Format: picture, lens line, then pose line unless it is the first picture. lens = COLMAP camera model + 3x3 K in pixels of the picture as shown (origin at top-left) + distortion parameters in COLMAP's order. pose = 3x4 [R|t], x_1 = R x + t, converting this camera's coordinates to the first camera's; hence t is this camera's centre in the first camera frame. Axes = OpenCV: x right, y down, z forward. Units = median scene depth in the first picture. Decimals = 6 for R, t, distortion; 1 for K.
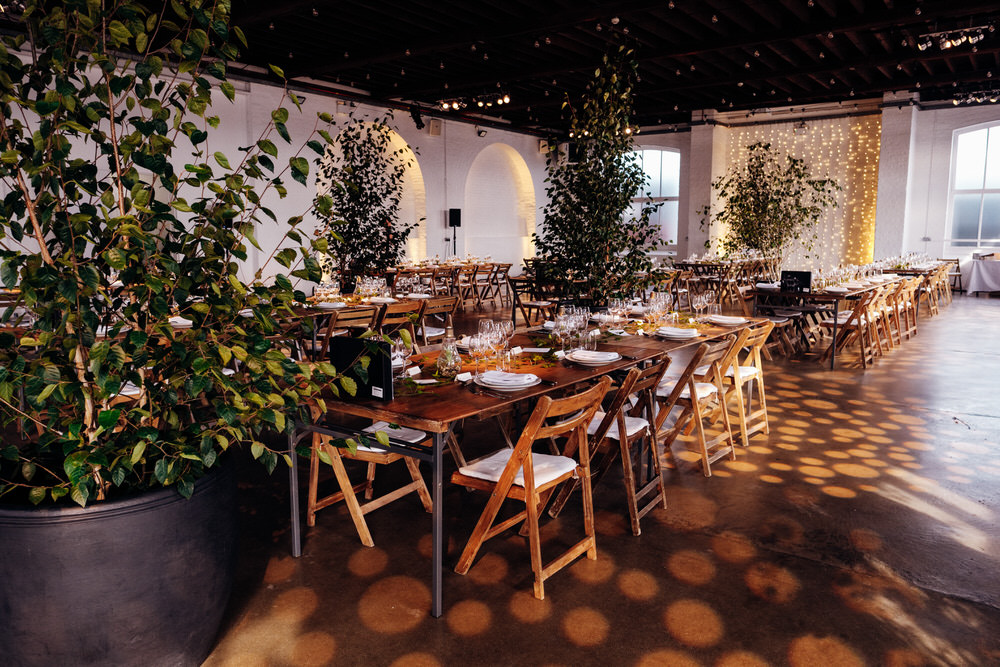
lens RADIAL K [[718.0, 0, 501.3], [0, 718.0, 334.7], [0, 0, 1]] dist [-0.018915, 0.006183]
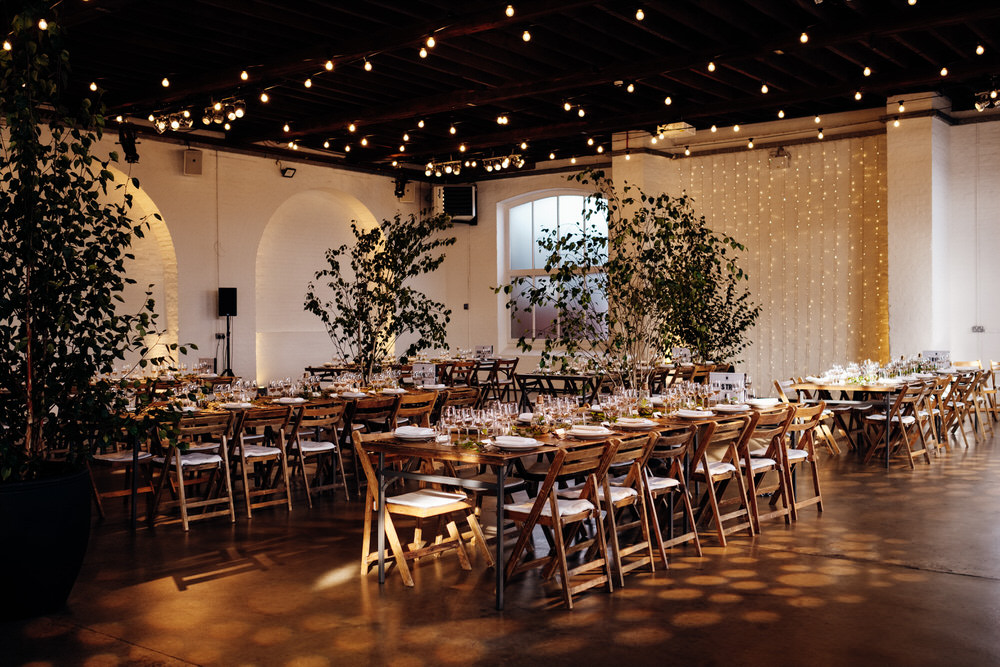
lens RADIAL K [[990.0, 0, 499.3], [0, 990.0, 331.6], [0, 0, 1]] dist [-0.008766, 0.000000]
pose [[0.999845, -0.008481, -0.015412, 0.185663], [0.006505, 0.992257, -0.124029, -0.027493], [0.016344, 0.123909, 0.992159, 0.142256]]
